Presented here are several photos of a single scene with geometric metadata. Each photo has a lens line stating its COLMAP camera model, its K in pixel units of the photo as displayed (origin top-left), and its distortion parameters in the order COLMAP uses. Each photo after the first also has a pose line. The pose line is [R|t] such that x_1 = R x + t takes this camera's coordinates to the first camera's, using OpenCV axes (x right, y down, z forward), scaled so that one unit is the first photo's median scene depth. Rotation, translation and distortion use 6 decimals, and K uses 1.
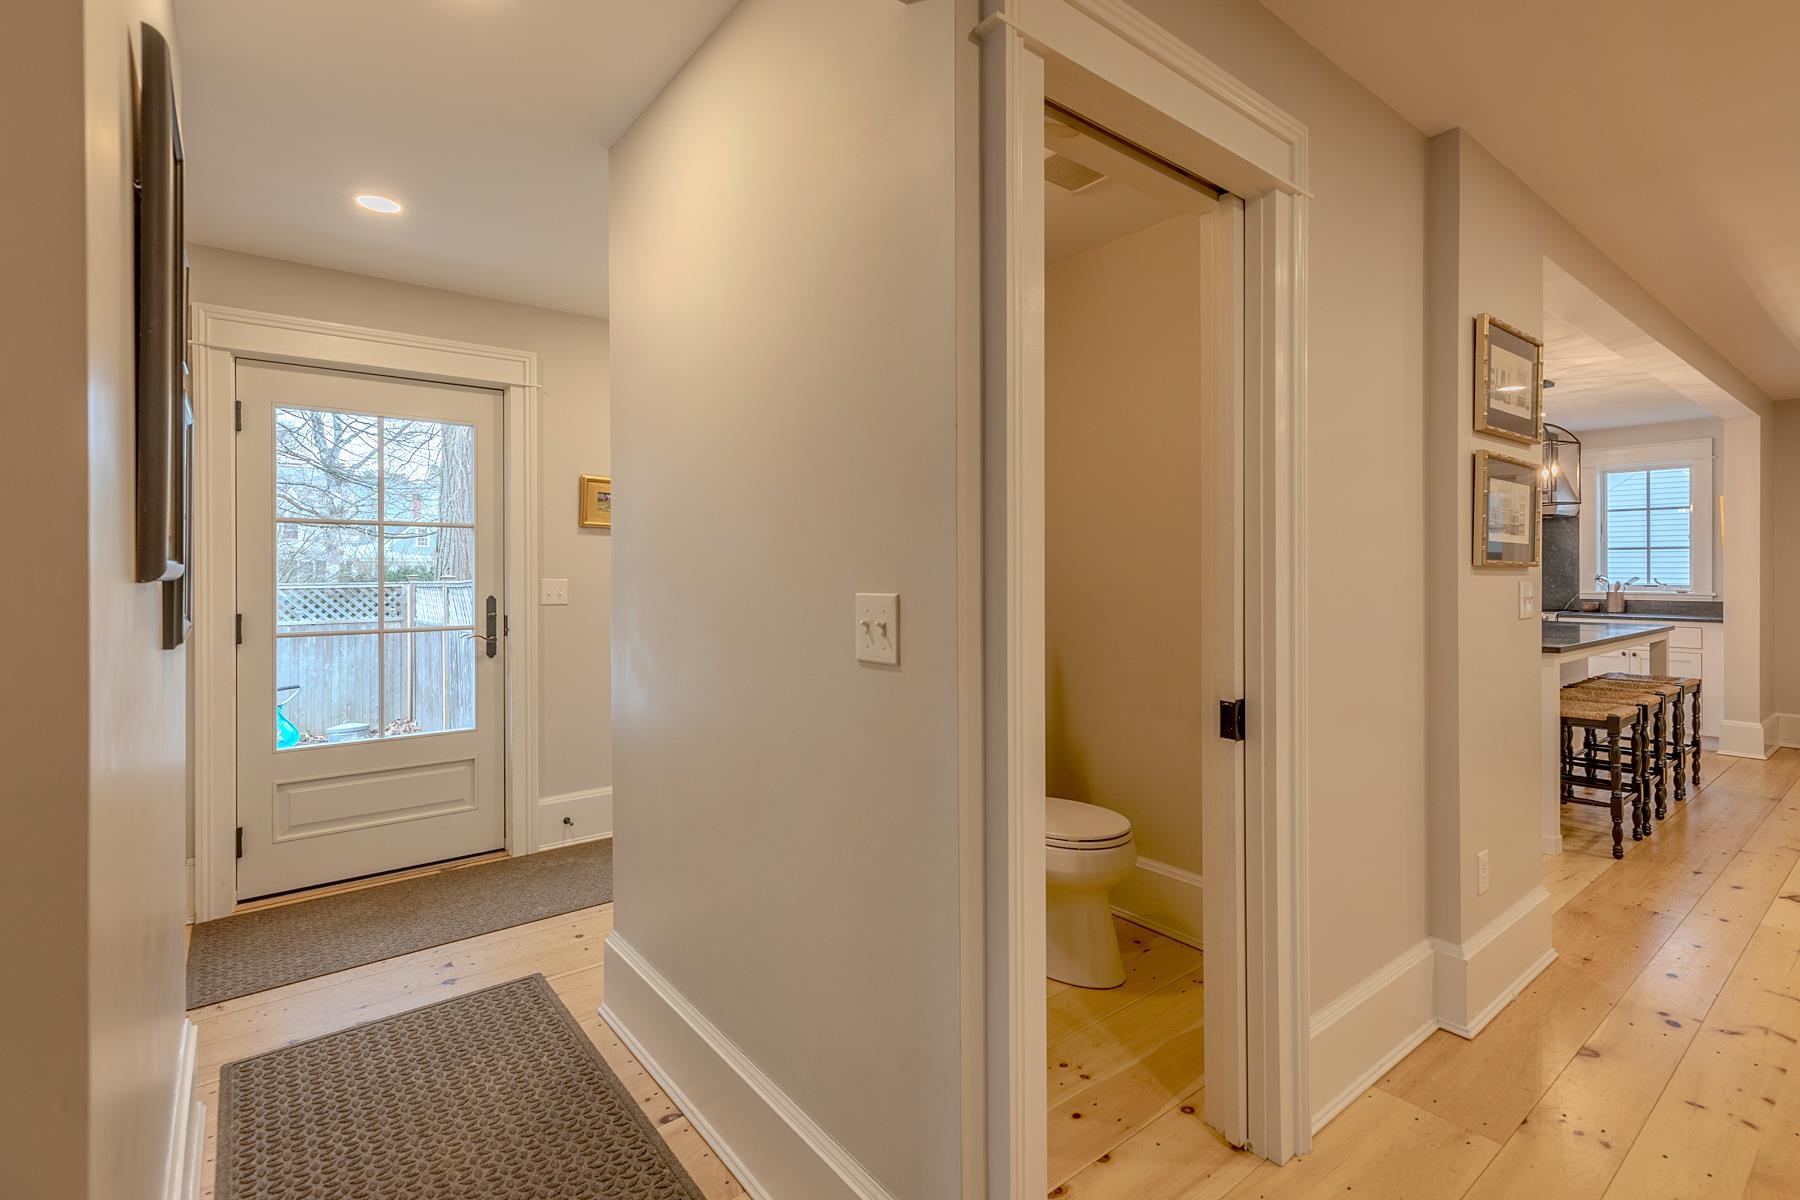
lens RADIAL K [[838.1, 0, 922.9], [0, 838.1, 573.0], [0, 0, 1]] dist [0.006159, 0.000954]
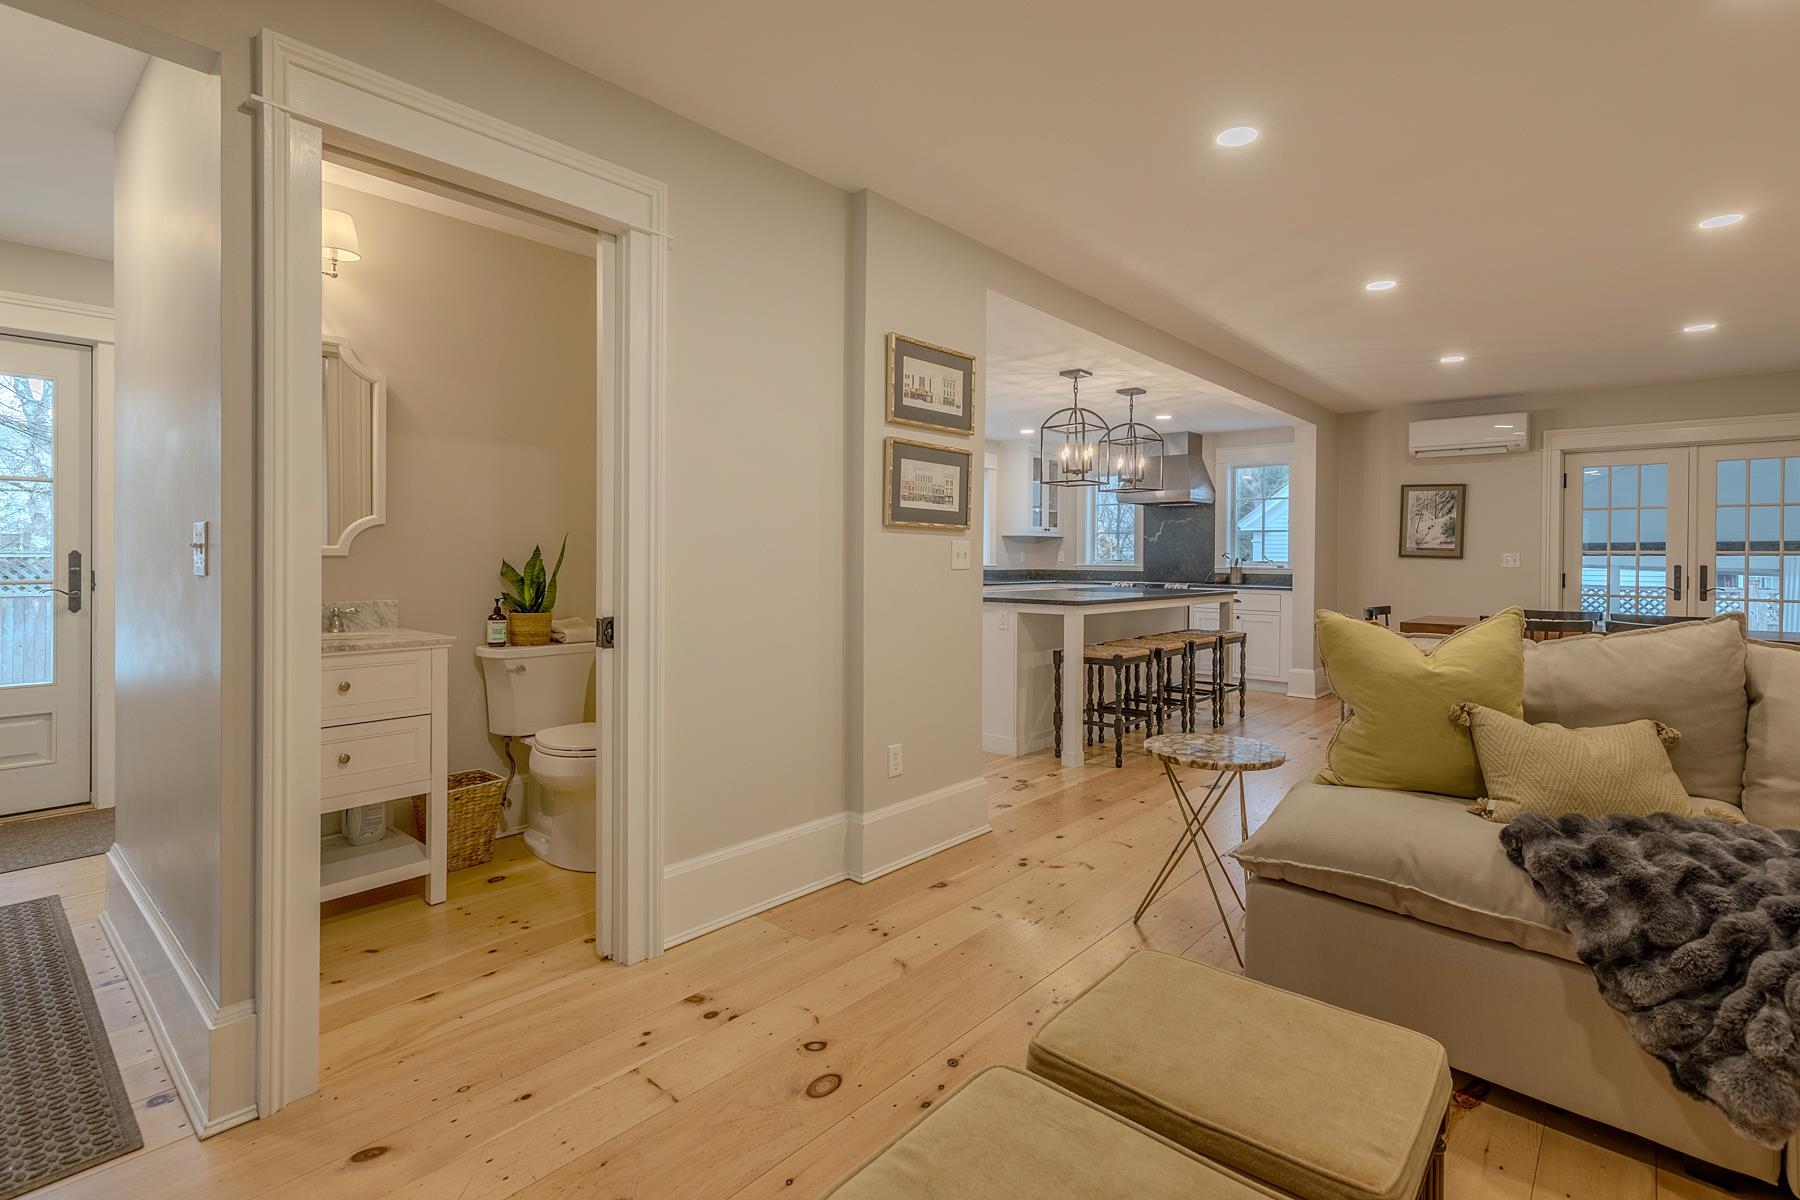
lens RADIAL K [[841.7, 0, 935.3], [0, 841.7, 561.4], [0, 0, 1]] dist [0.004730, 0.000619]
pose [[0.982029, 0.008906, 0.188522, 0.308377], [-0.009625, 0.999949, 0.002900, 0.027336], [-0.188486, -0.004662, 0.982065, -0.189164]]
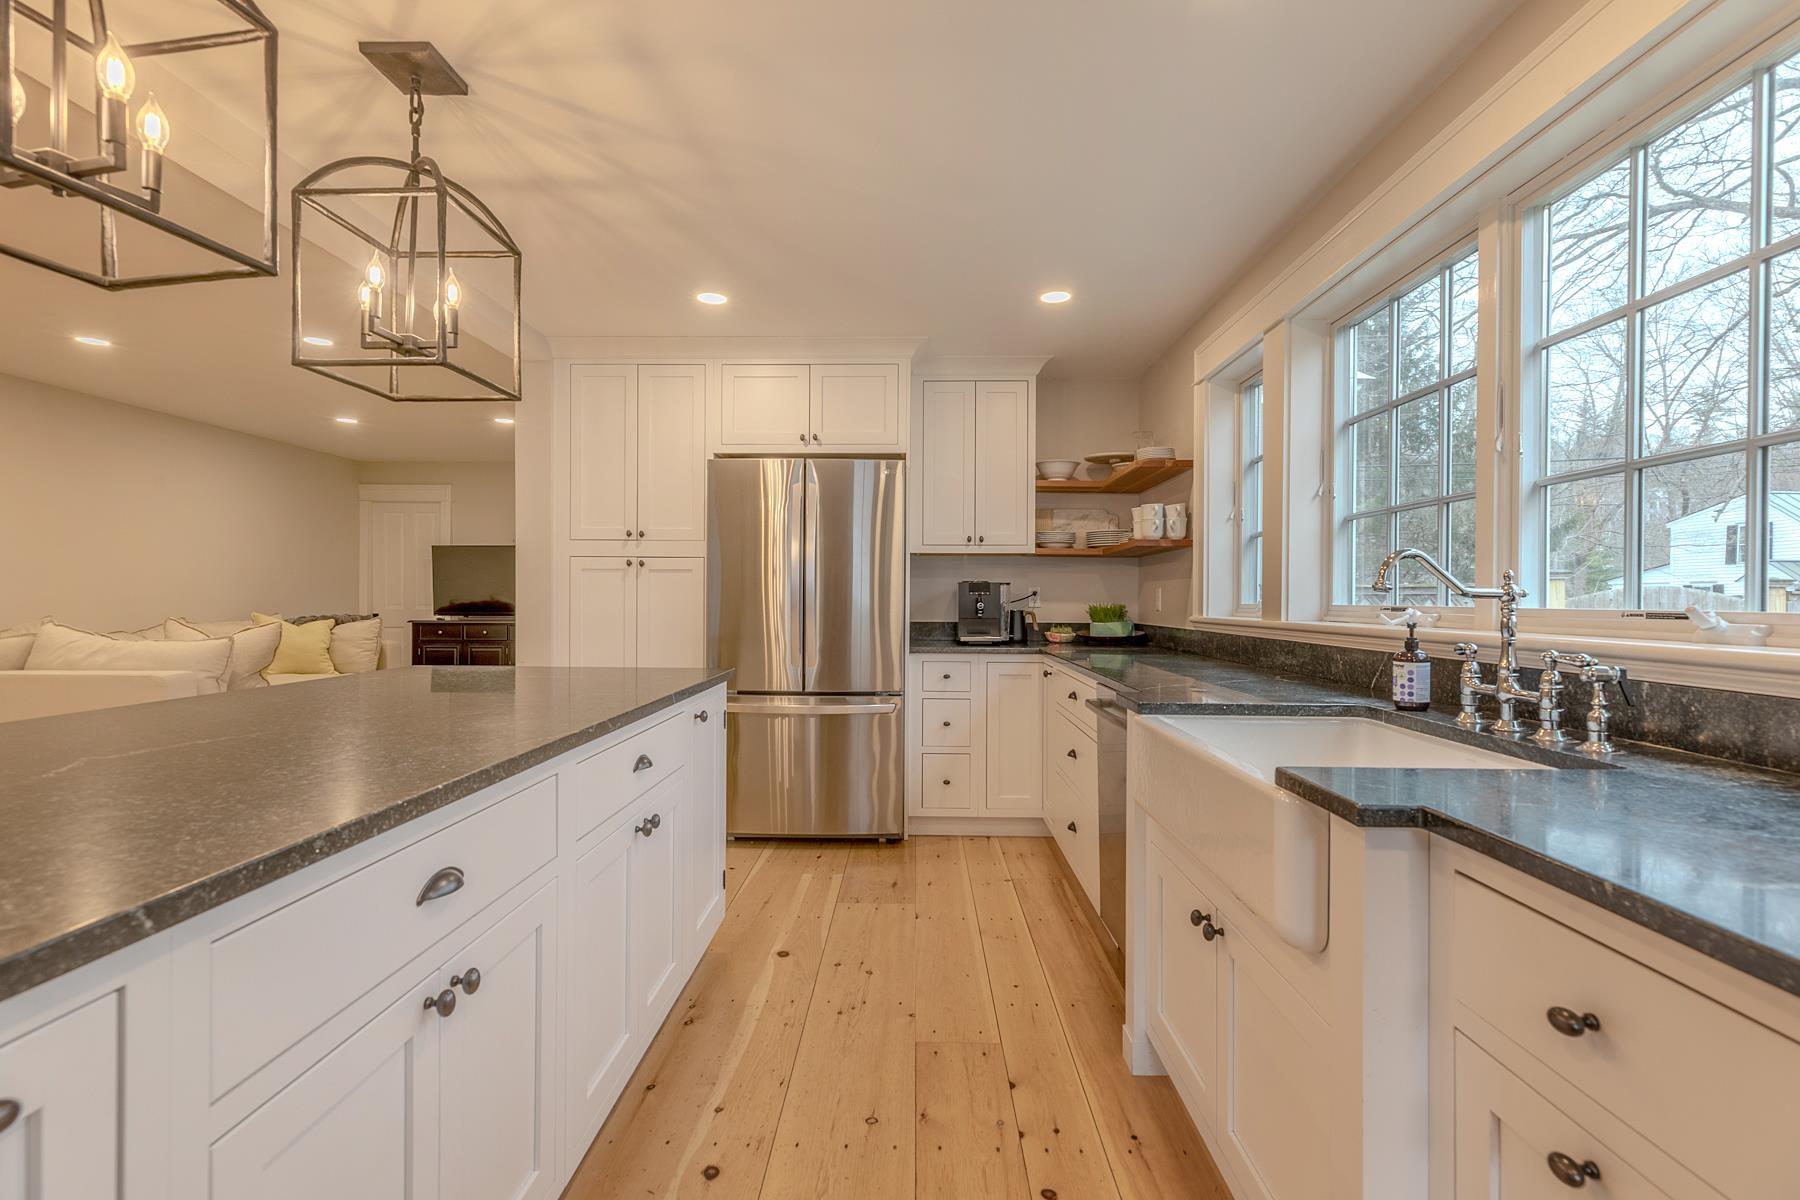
lens RADIAL K [[816.4, 0, 905.3], [0, 816.4, 587.2], [0, 0, 1]] dist [0.001602, 0.001477]
pose [[-0.638402, -0.010602, -0.769630, 1.030561], [-0.005778, 0.999943, -0.008982, 0.023017], [0.769681, -0.001288, -0.638427, 1.803110]]
